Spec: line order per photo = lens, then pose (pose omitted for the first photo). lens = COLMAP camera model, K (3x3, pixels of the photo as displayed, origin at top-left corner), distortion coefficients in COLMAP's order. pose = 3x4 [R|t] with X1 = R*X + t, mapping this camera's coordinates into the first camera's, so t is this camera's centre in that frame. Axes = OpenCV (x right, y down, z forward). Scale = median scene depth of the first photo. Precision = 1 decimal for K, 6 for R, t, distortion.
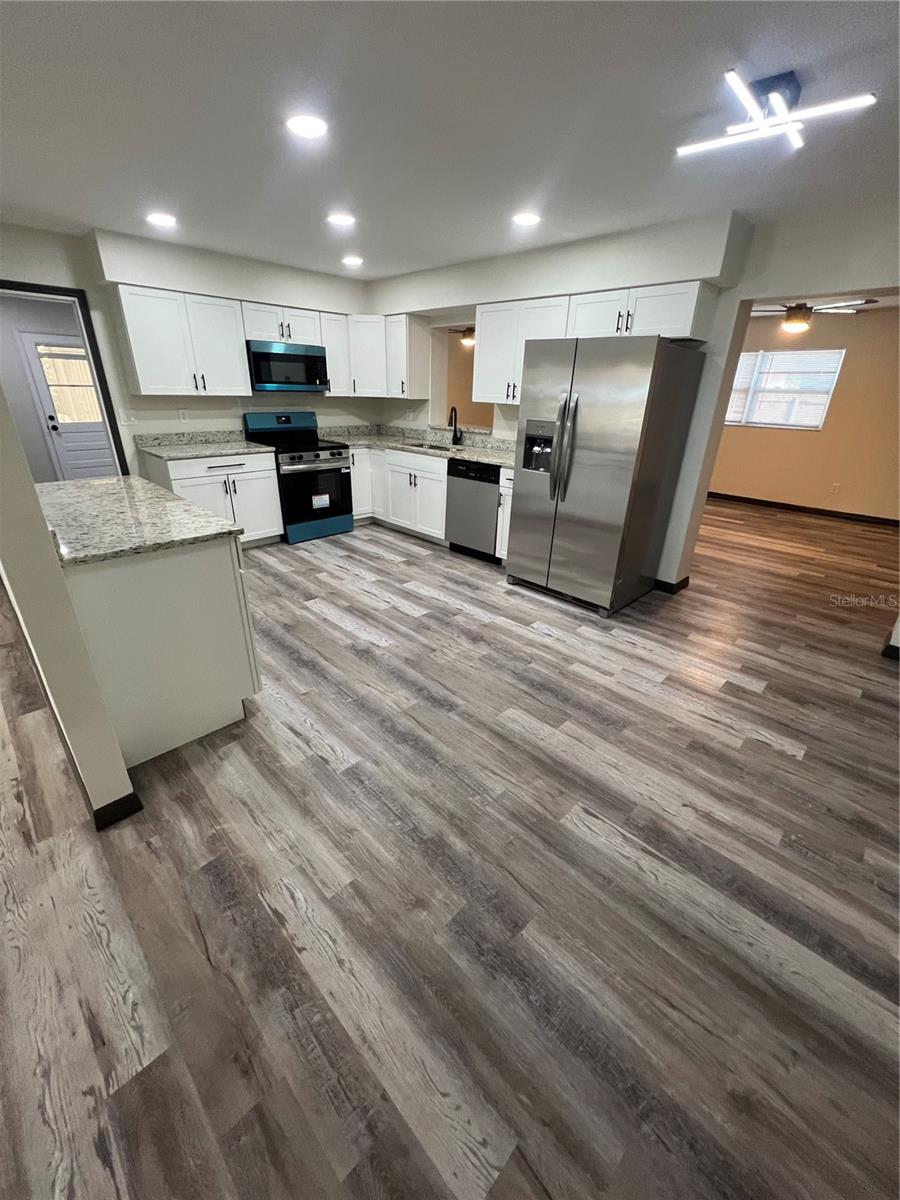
lens RADIAL K [[483.2, 0, 451.8], [0, 483.2, 599.8], [0, 0, 1]] dist [-0.002807, 0.000464]
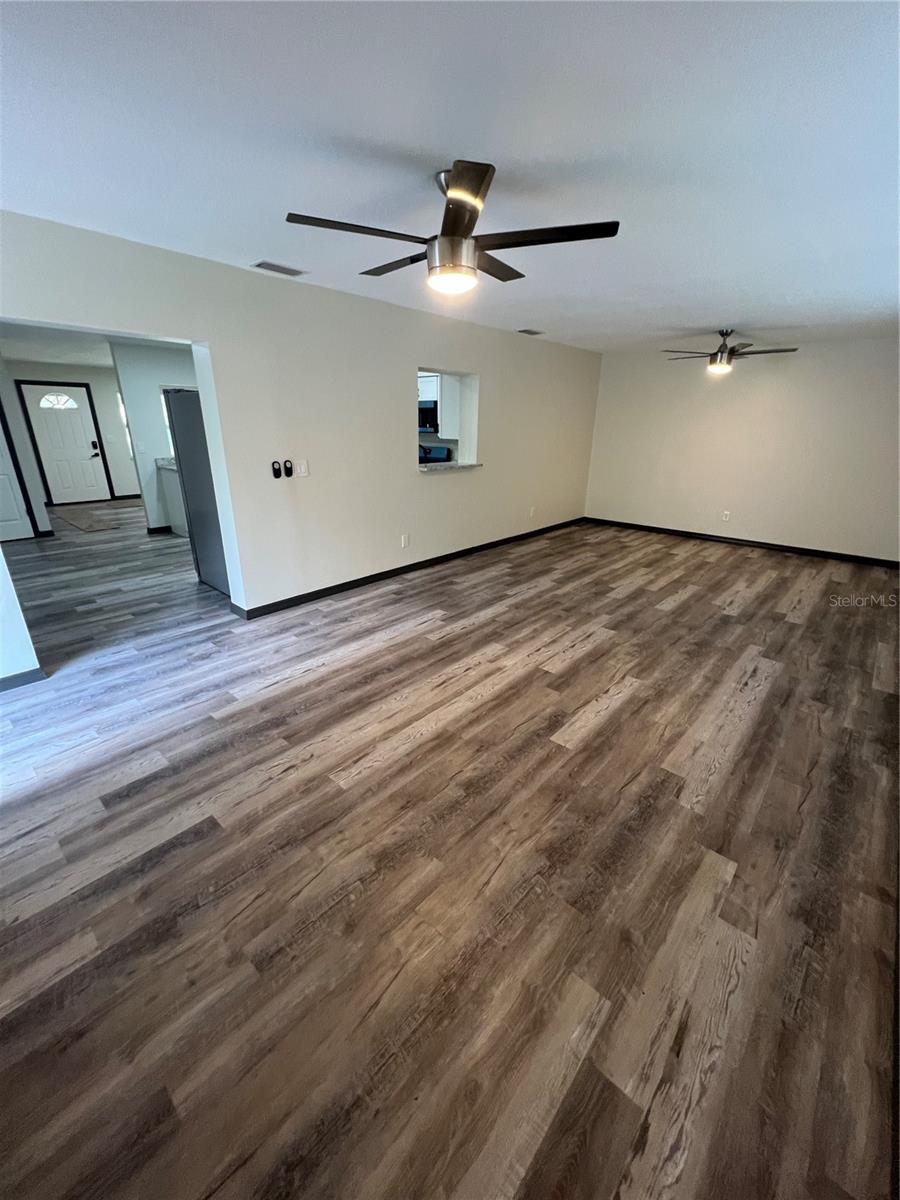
lens RADIAL K [[482.2, 0, 447.8], [0, 482.2, 597.5], [0, 0, 1]] dist [-0.003866, 0.000917]
pose [[0.042997, 0.314737, -0.948205, 1.765389], [-0.421015, 0.866405, 0.268494, -0.622103], [0.906034, 0.387664, 0.169762, 1.497430]]
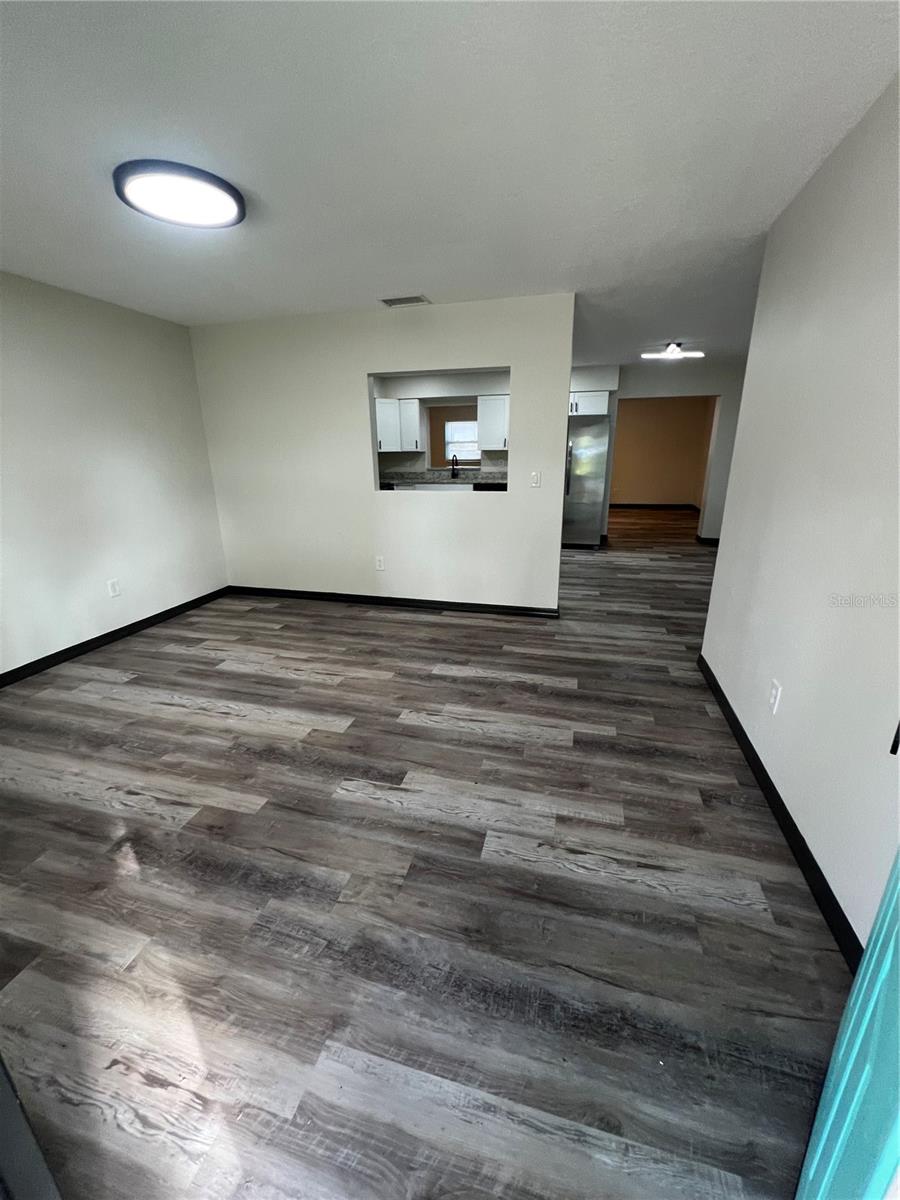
lens RADIAL K [[482.2, 0, 455.5], [0, 482.2, 597.0], [0, 0, 1]] dist [-0.003866, 0.000917]
pose [[0.864677, -0.183655, 0.467552, -1.219303], [0.238134, 0.969401, -0.059617, 0.216739], [-0.442297, 0.162889, 0.881953, -0.469777]]
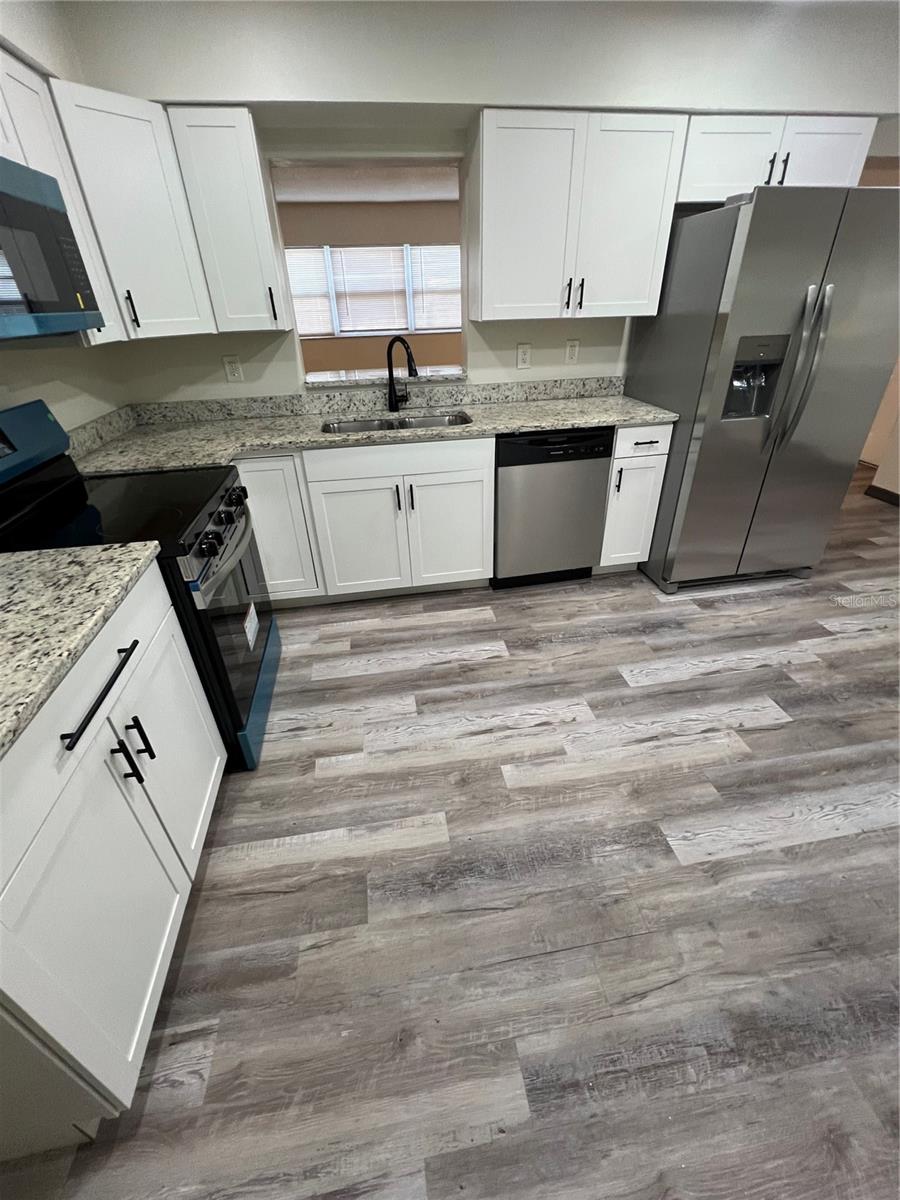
lens RADIAL K [[505.7, 0, 448.2], [0, 505.7, 596.7], [0, 0, 1]] dist [-0.003317, 0.000431]
pose [[0.582557, -0.448475, 0.677863, -0.674129], [0.369917, 0.888907, 0.270195, -0.418097], [-0.723733, 0.093349, 0.683737, 0.928312]]
